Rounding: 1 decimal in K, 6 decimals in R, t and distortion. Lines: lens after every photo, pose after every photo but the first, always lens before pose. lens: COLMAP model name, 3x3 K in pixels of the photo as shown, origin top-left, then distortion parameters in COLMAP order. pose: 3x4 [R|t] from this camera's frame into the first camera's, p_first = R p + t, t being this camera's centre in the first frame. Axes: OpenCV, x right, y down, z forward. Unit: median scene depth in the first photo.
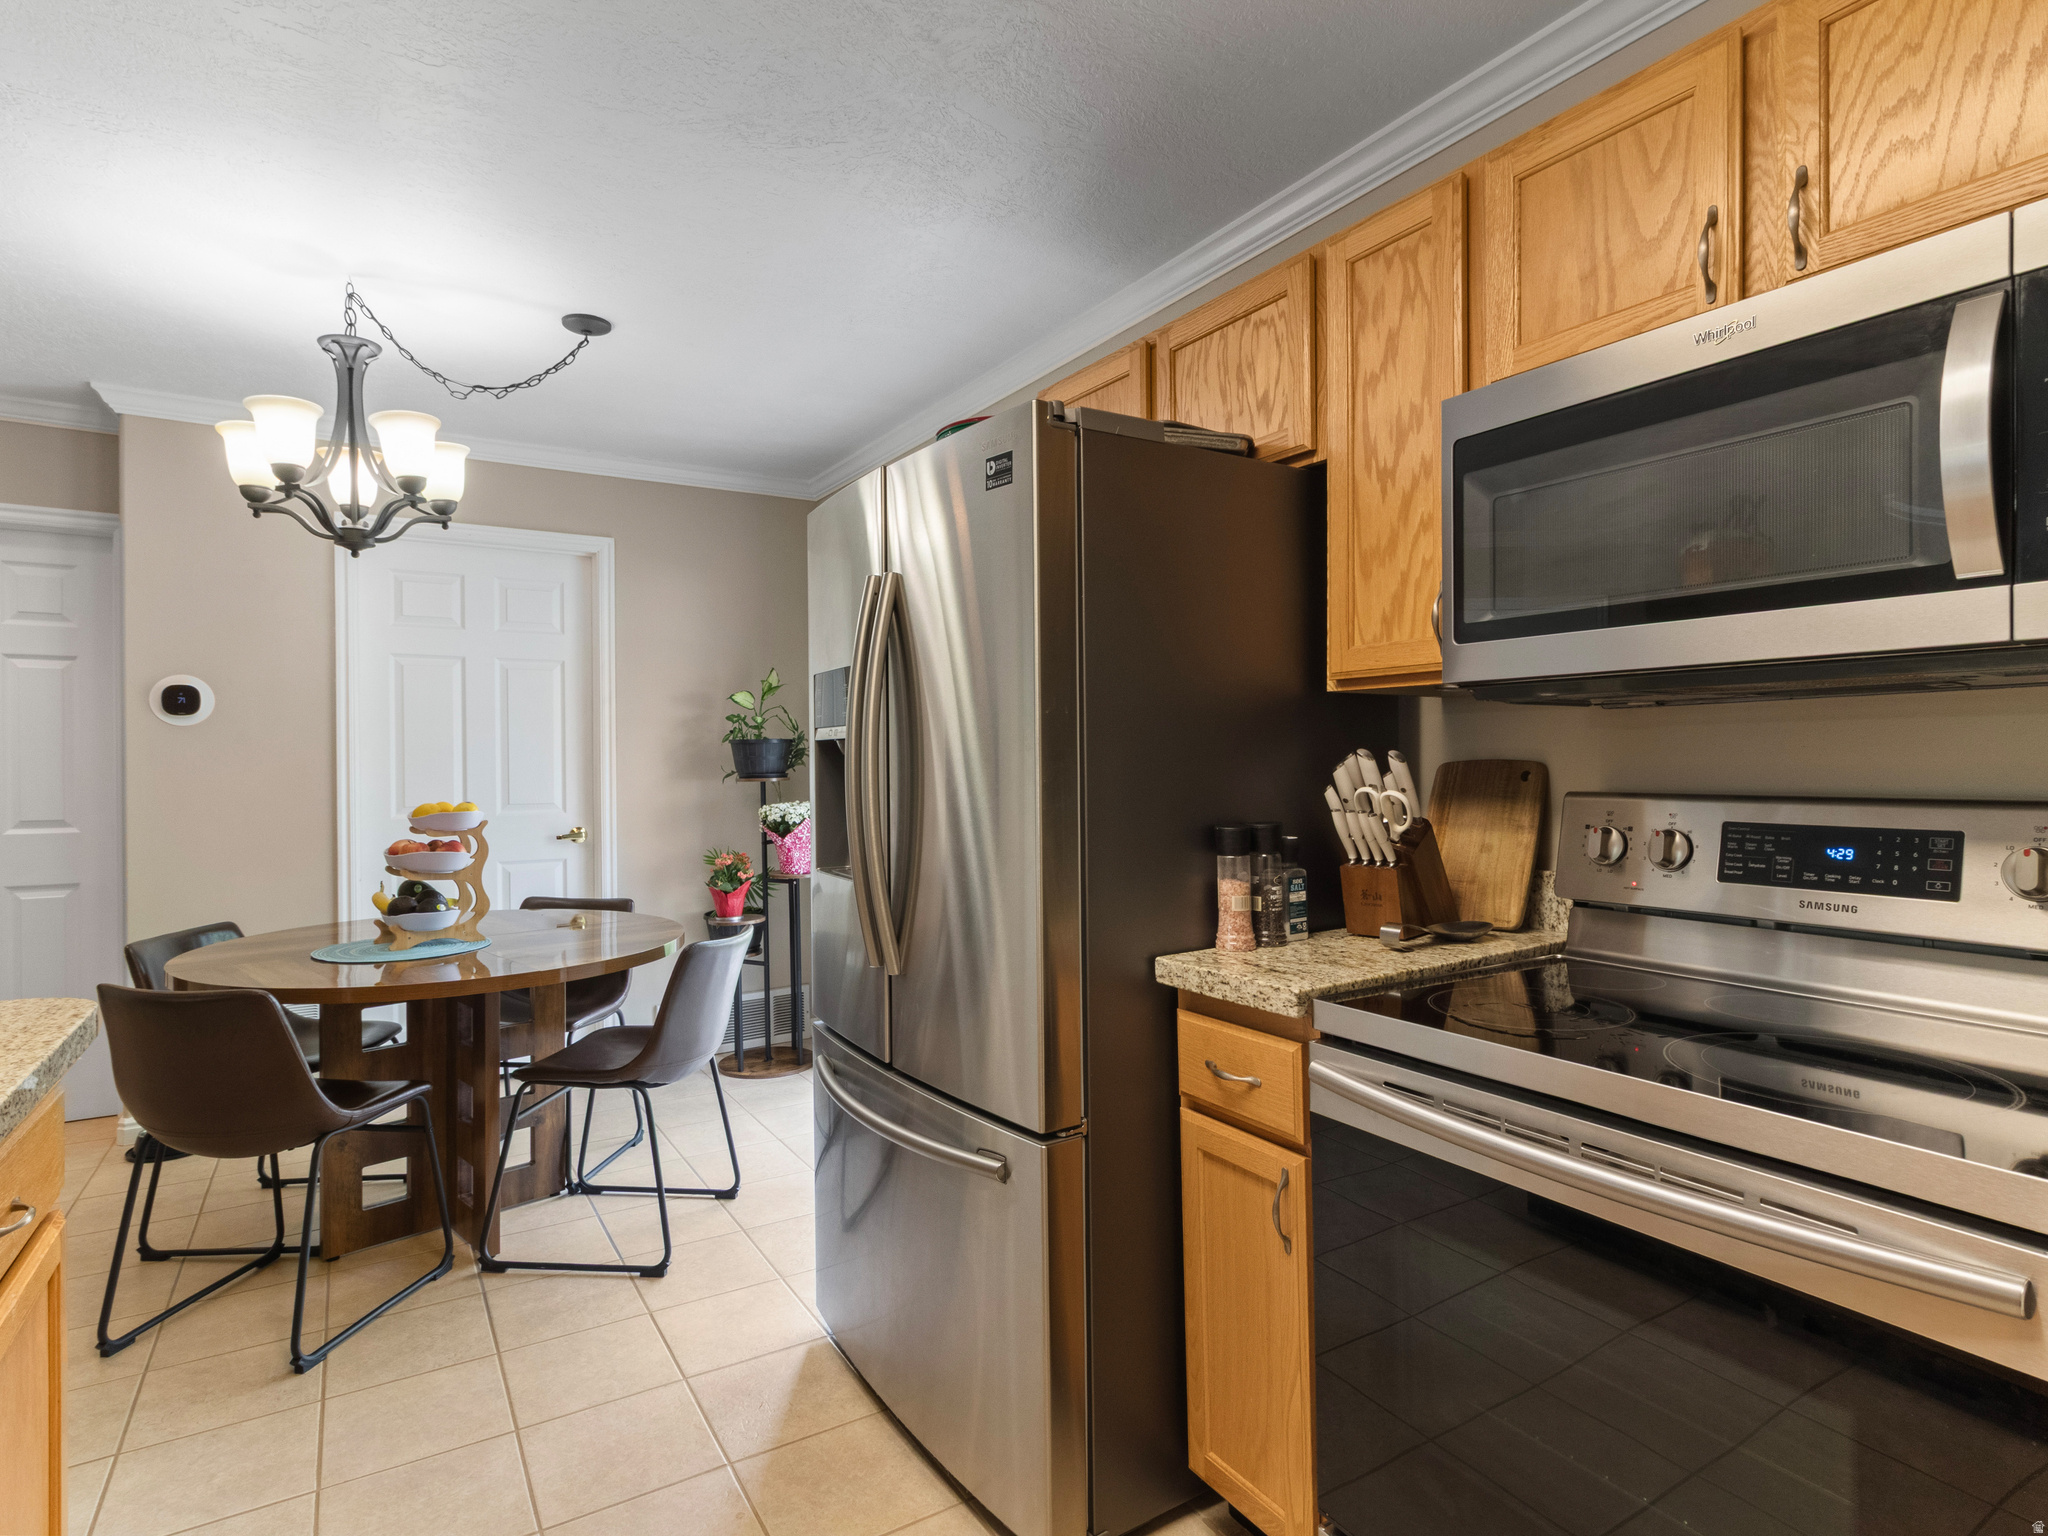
lens RADIAL K [[1077.0, 0, 1031.0], [0, 1077.0, 765.2], [0, 0, 1]] dist [0.004116, 0.000116]
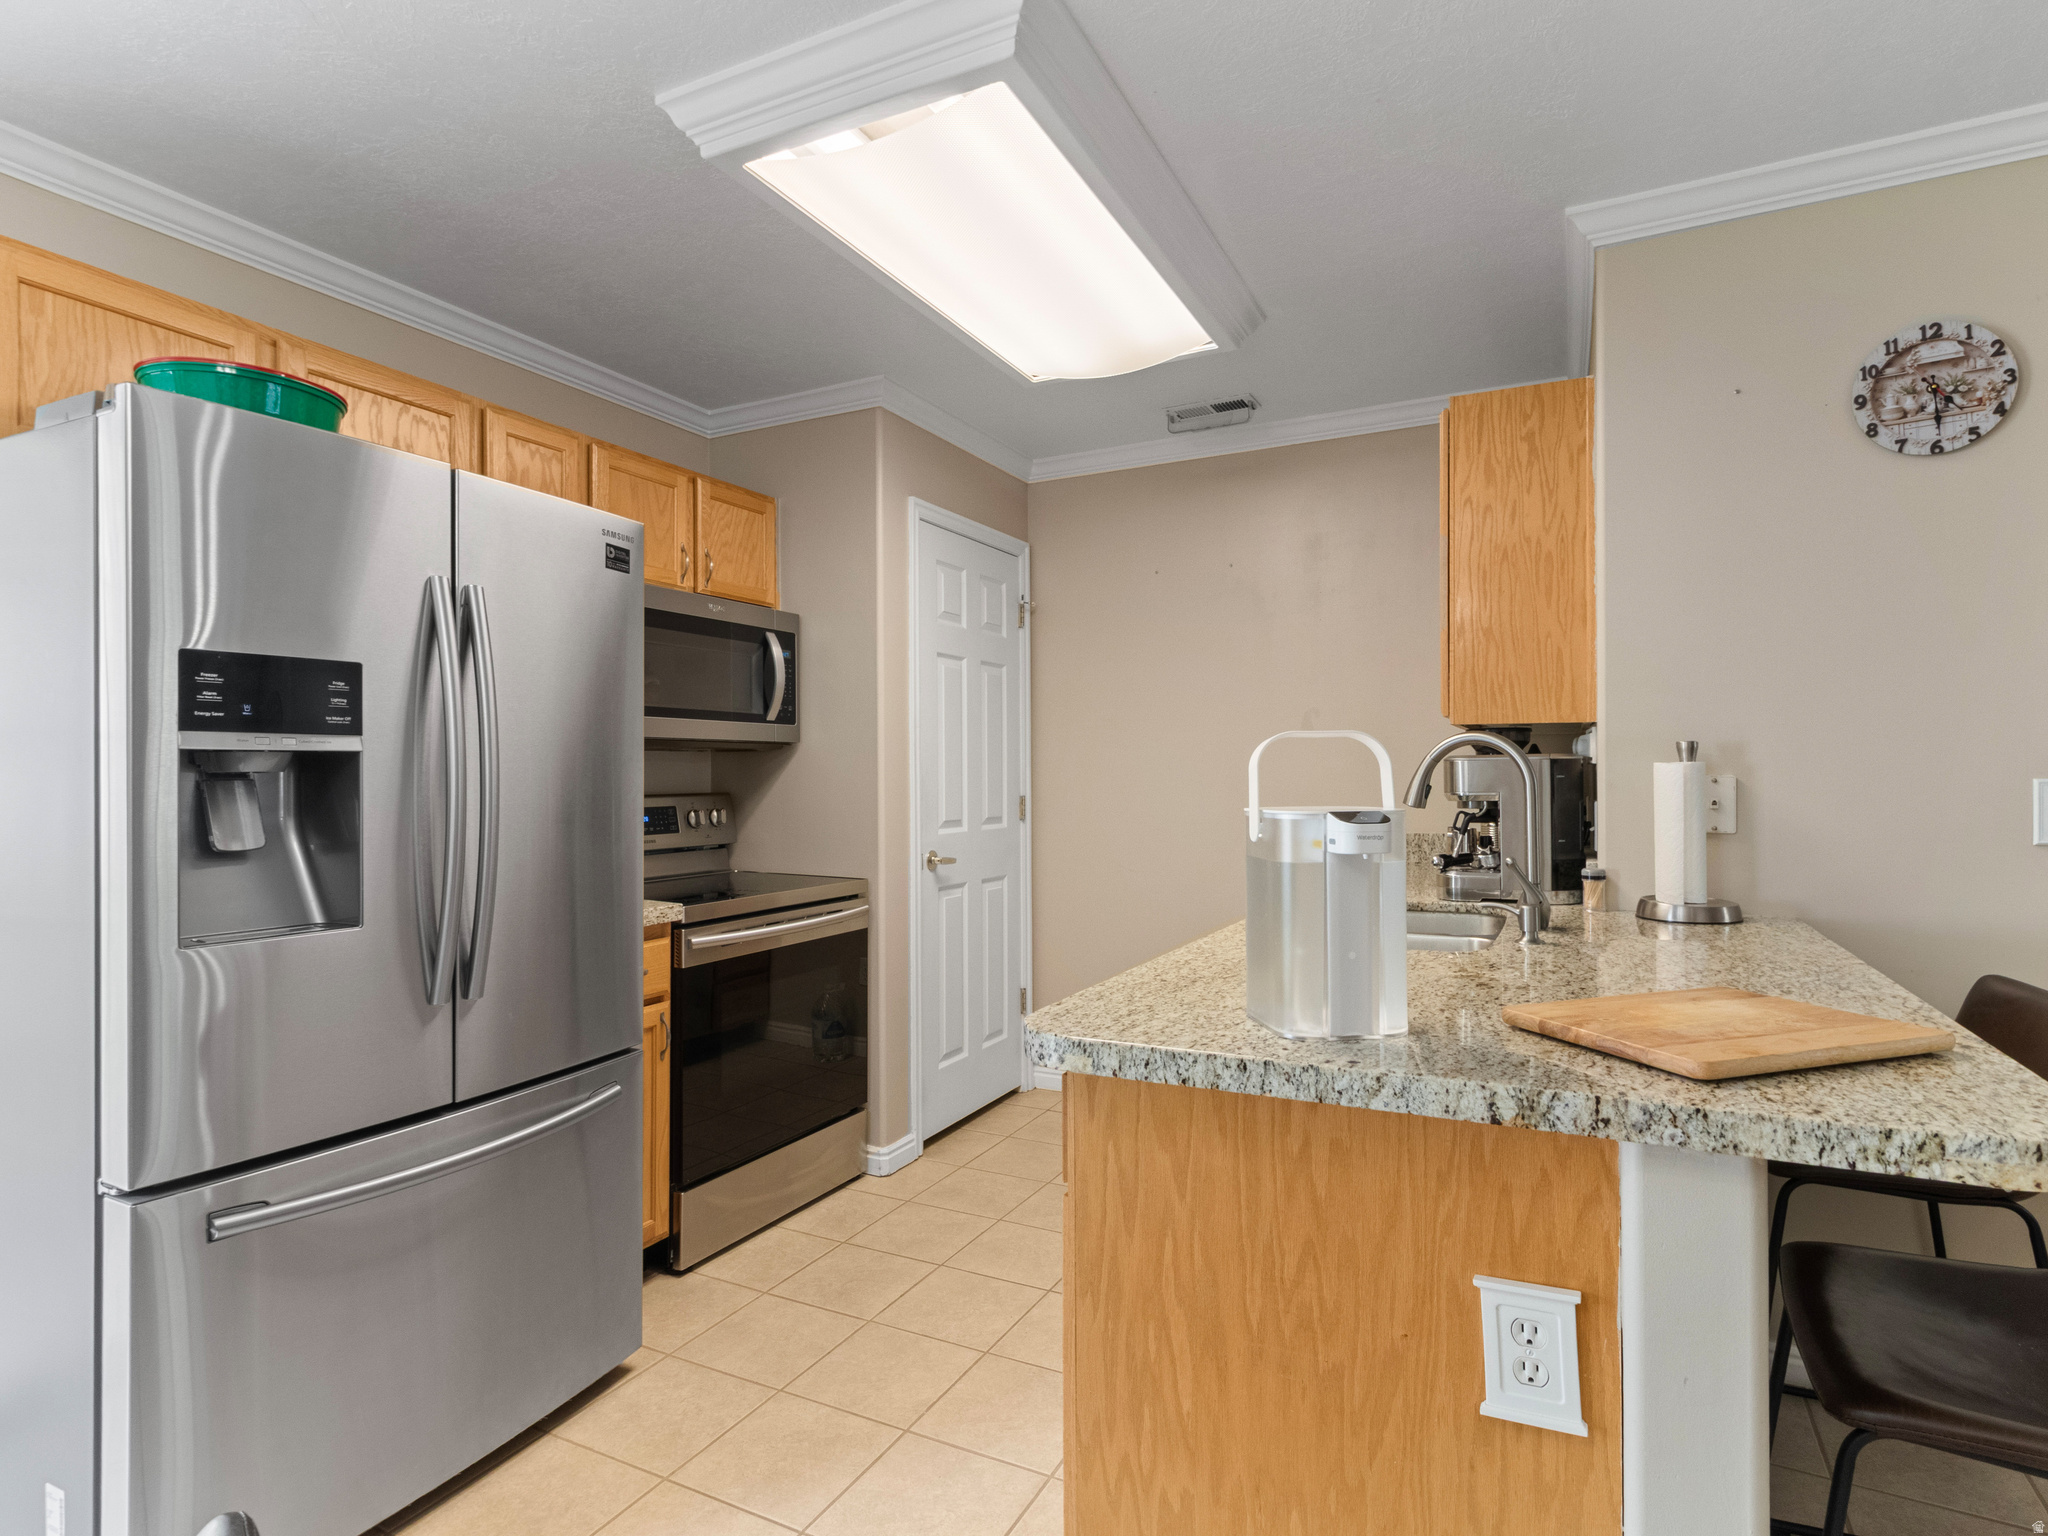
lens RADIAL K [[1078.5, 0, 1031.8], [0, 1078.5, 770.6], [0, 0, 1]] dist [0.002753, 0.001460]
pose [[-0.509849, 0.009935, 0.860207, -0.888184], [0.010720, 0.999929, -0.005194, -0.000969], [-0.860197, 0.006573, -0.509919, 0.774360]]
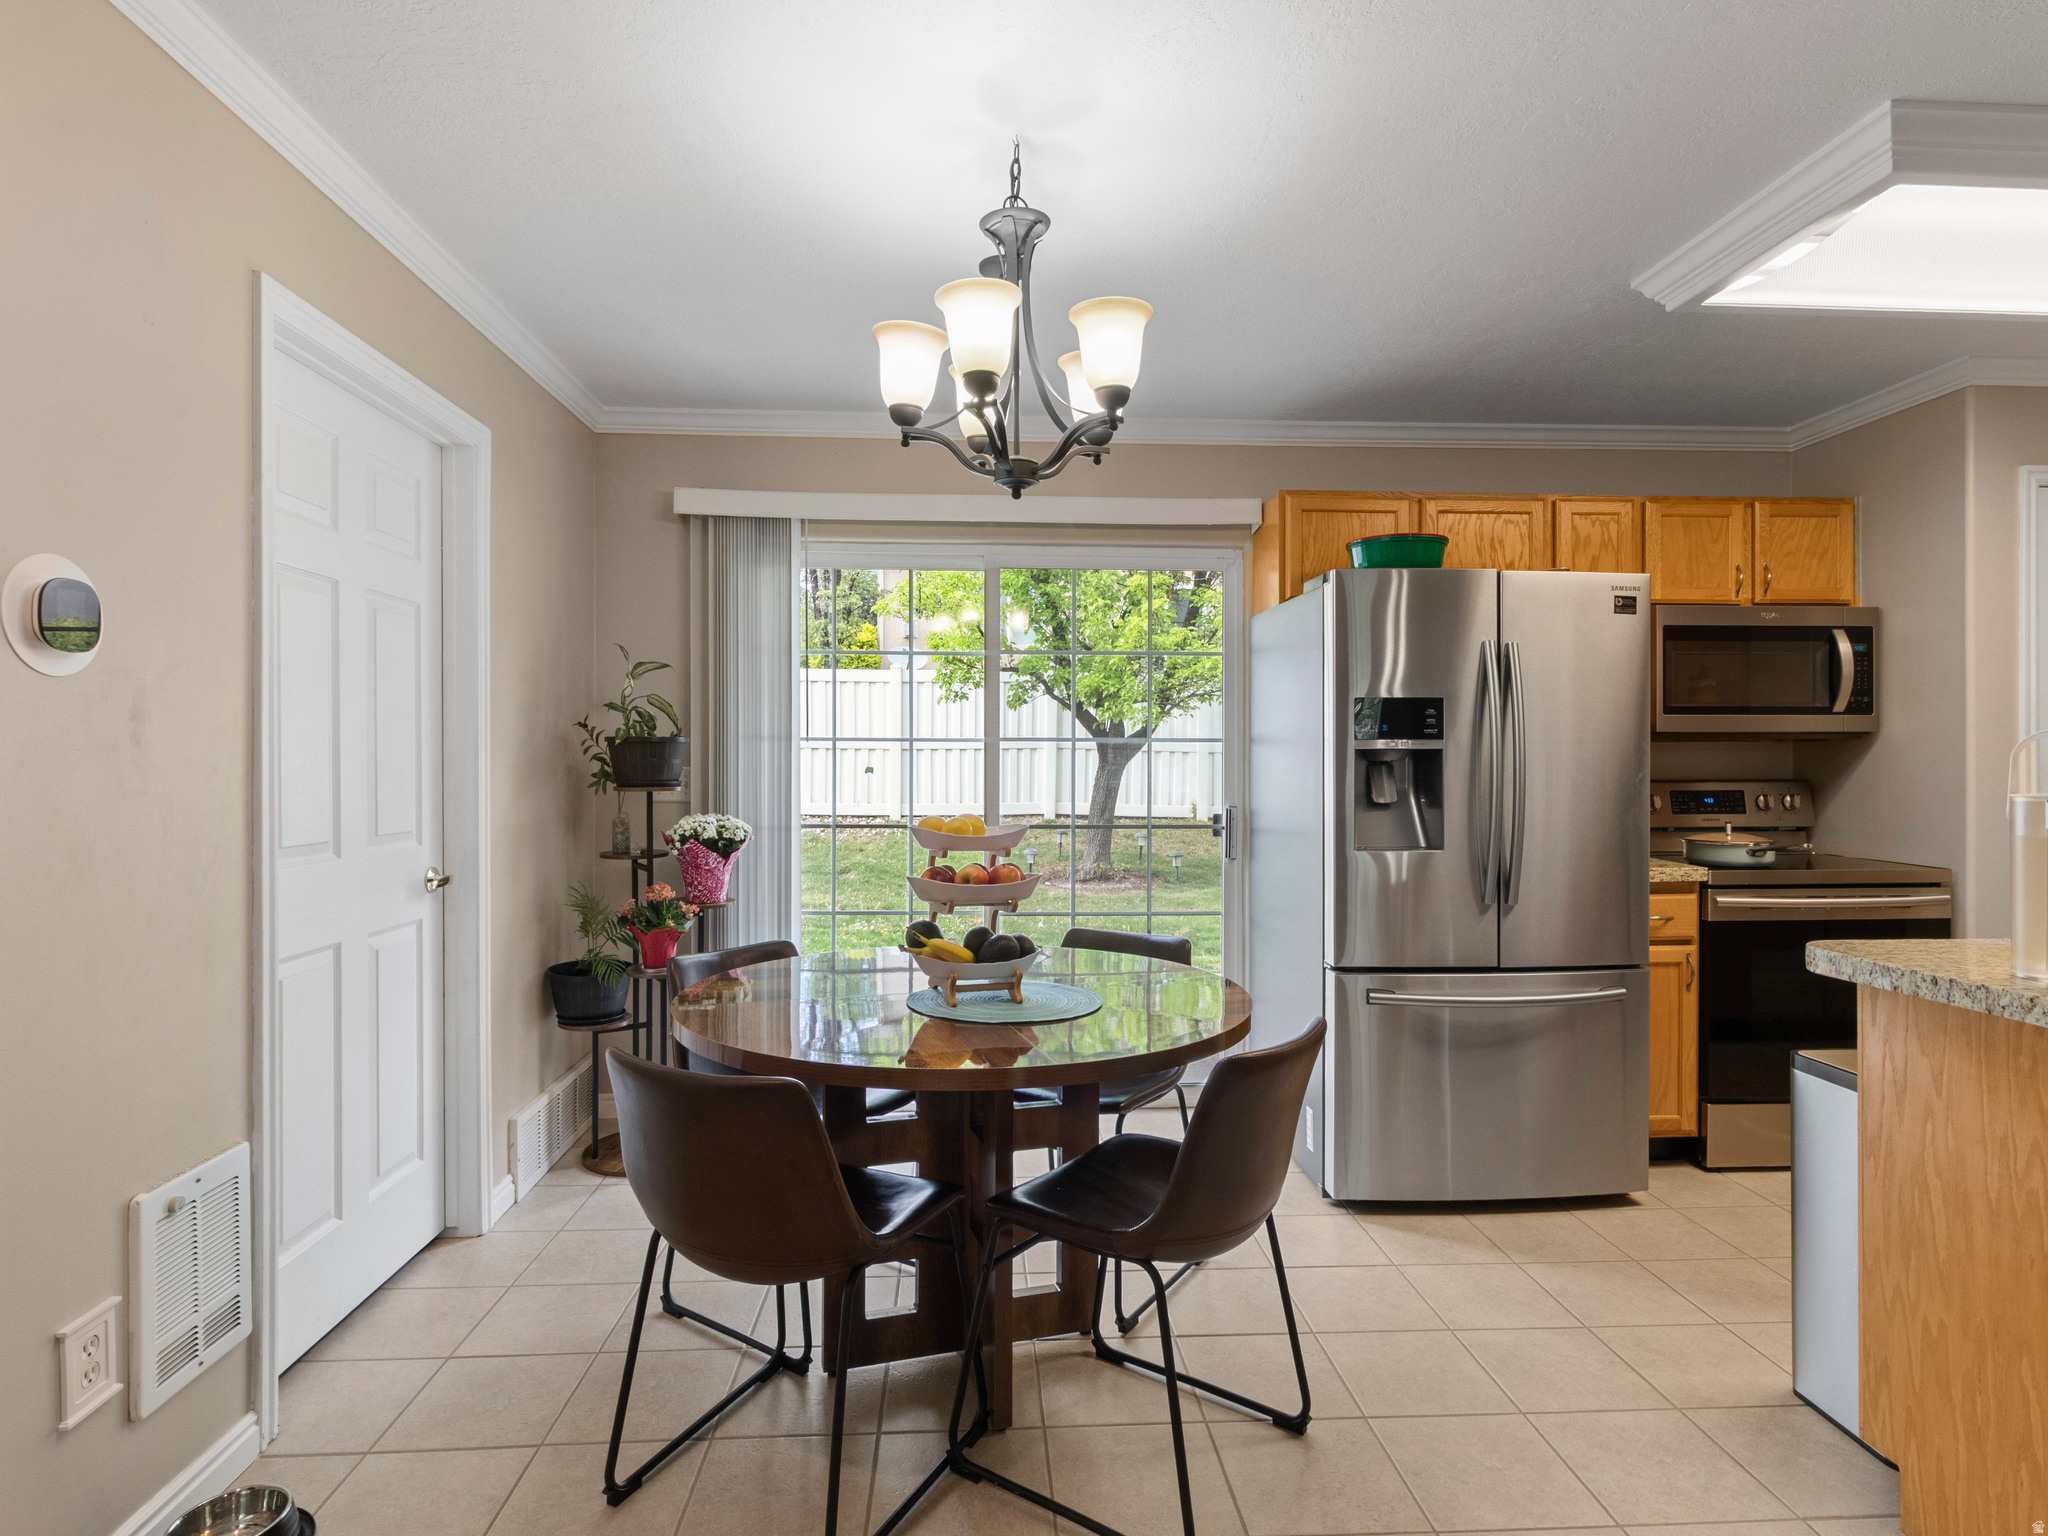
lens RADIAL K [[1079.6, 0, 1022.7], [0, 1079.6, 764.9], [0, 0, 1]] dist [0.001314, 0.000673]
pose [[0.486330, 0.003259, 0.873769, -1.313107], [0.001818, 0.999987, -0.004742, 0.000999], [-0.873773, 0.003895, 0.486318, 0.627249]]
